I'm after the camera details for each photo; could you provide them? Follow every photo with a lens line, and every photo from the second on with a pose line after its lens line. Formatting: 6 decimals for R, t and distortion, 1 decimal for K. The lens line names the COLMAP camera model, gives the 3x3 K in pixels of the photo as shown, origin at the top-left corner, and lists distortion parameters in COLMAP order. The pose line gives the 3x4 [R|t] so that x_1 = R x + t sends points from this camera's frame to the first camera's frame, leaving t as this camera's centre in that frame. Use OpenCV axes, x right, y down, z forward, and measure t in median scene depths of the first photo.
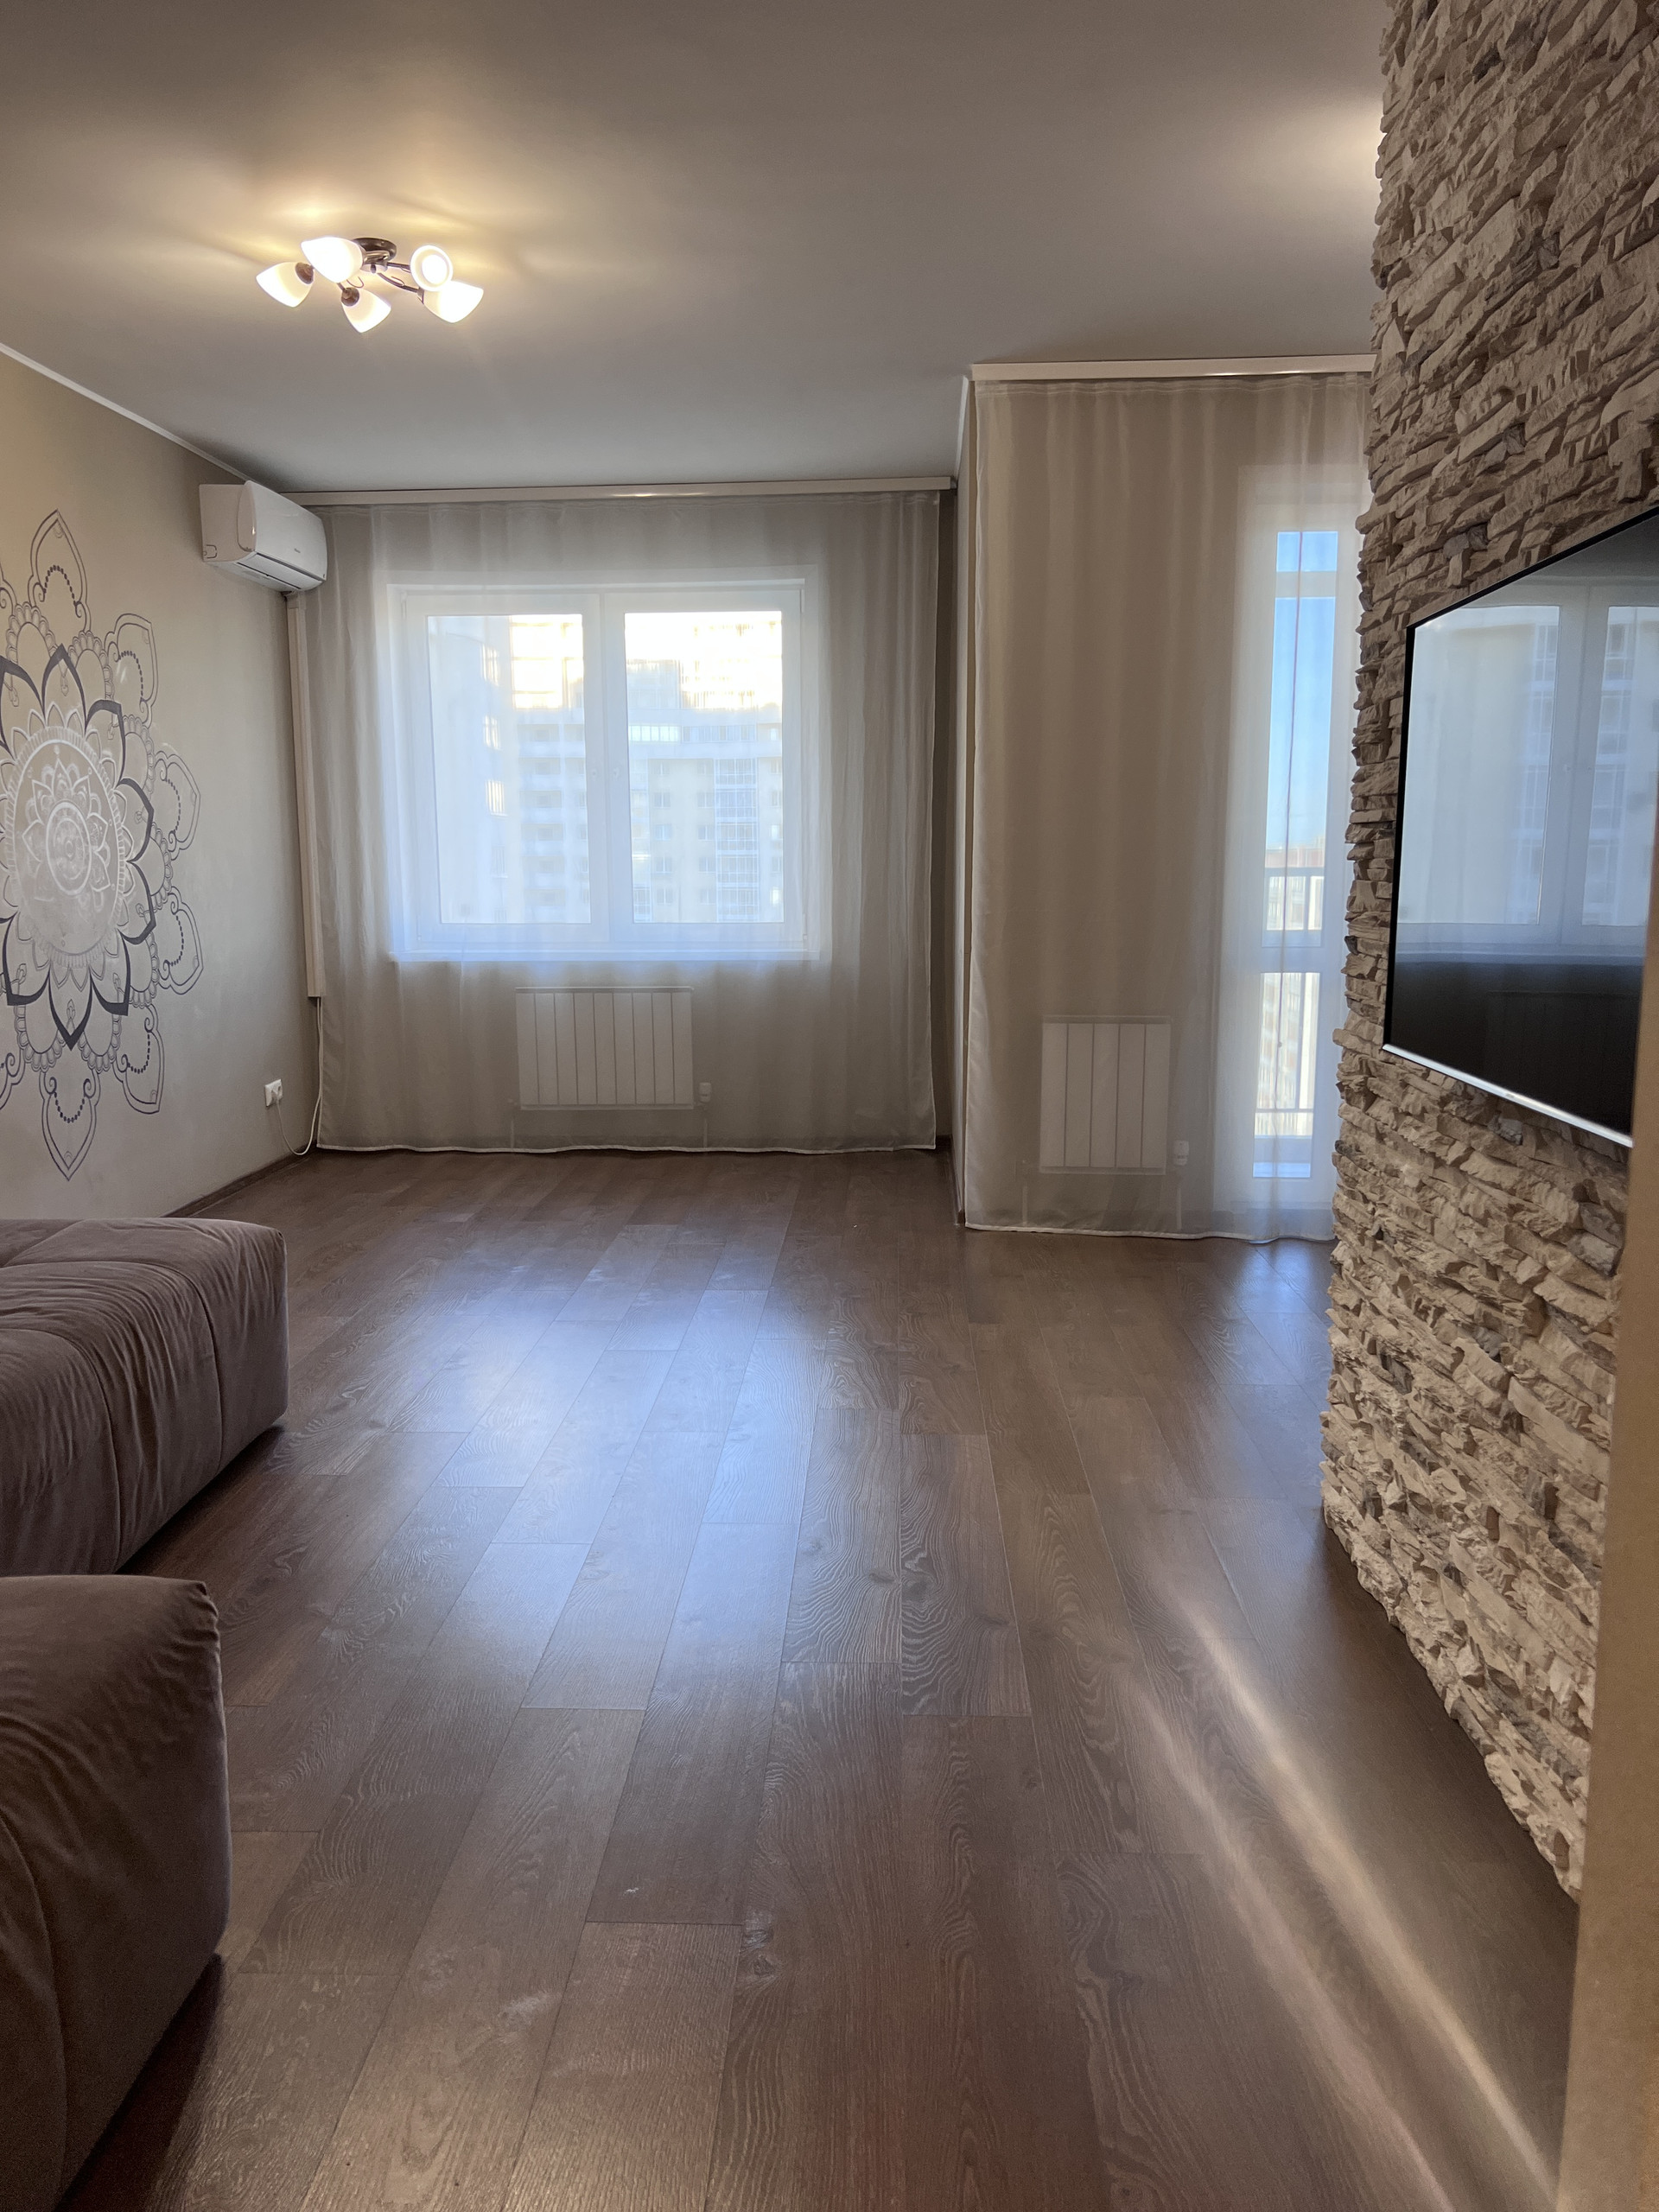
lens RADIAL K [[1660.5, 0, 832.5], [0, 1660.5, 1115.9], [0, 0, 1]] dist [0.046187, -0.051626]
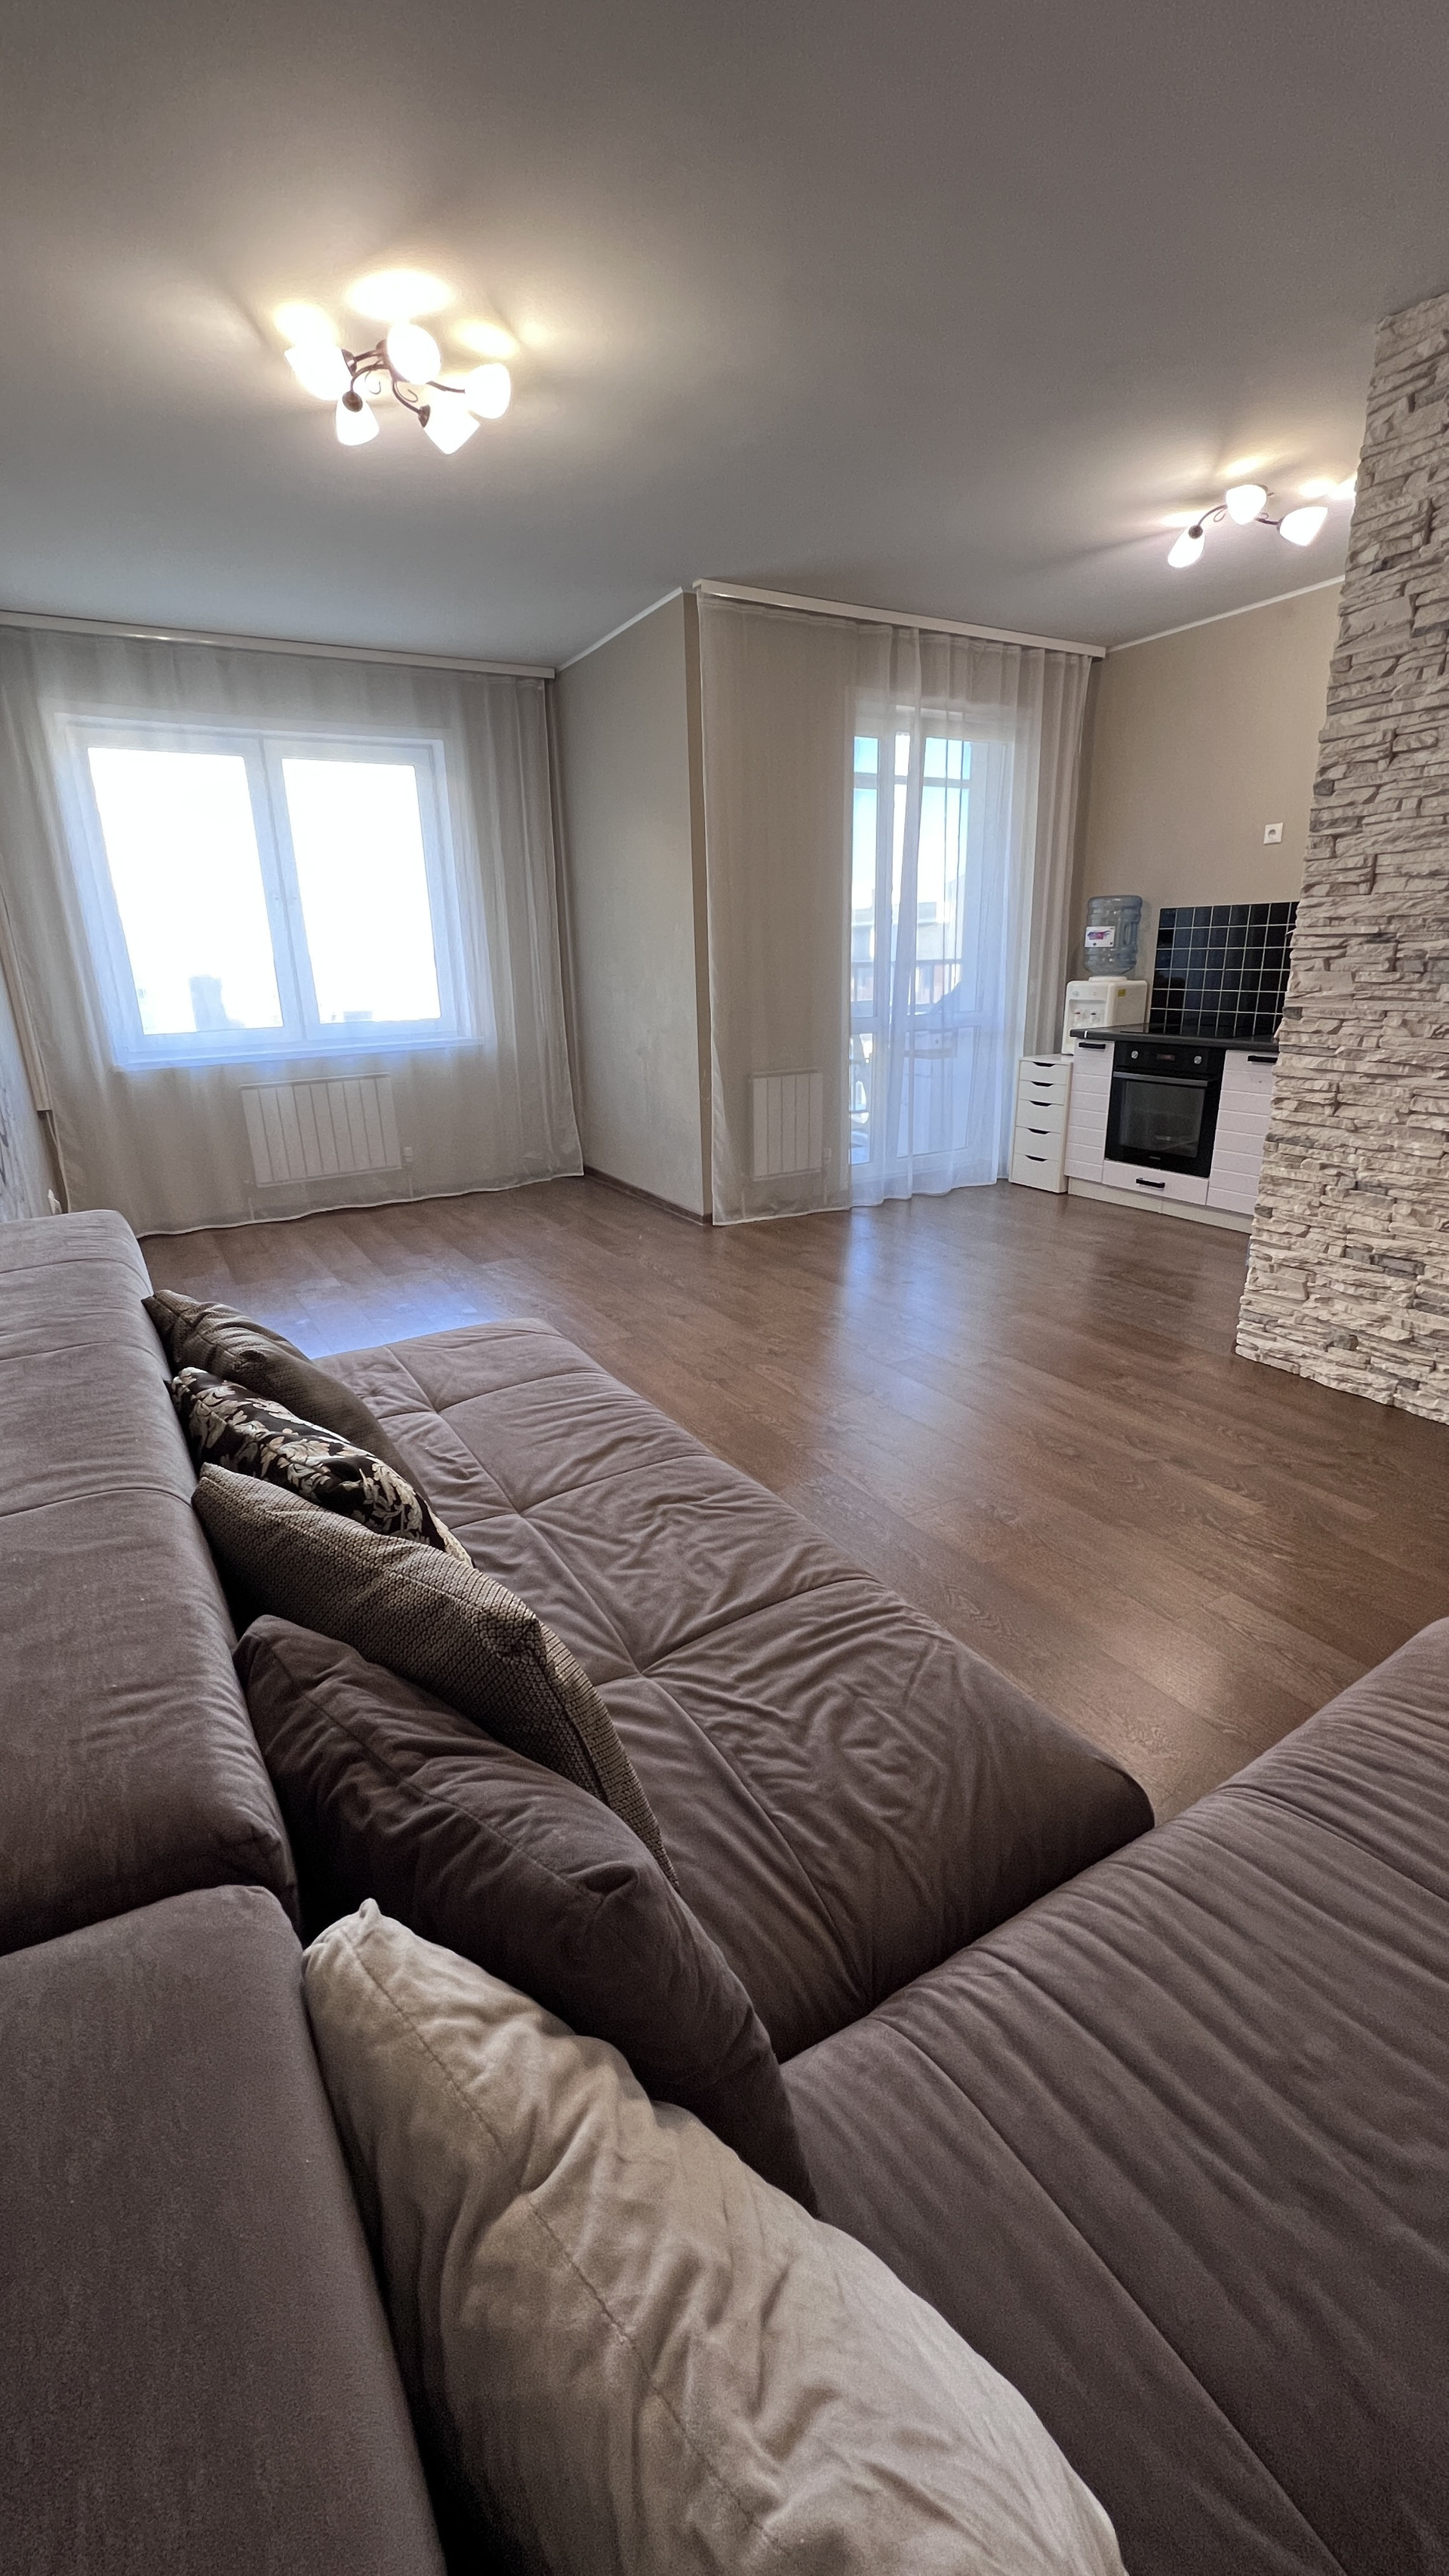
lens RADIAL K [[1016.9, 0, 703.2], [0, 1016.9, 1272.7], [0, 0, 1]] dist [-0.005350, 0.001206]
pose [[0.832028, -0.181668, 0.524143, -0.323920], [0.104976, 0.979347, 0.172802, -0.037949], [-0.544710, -0.088753, 0.833915, 0.208325]]
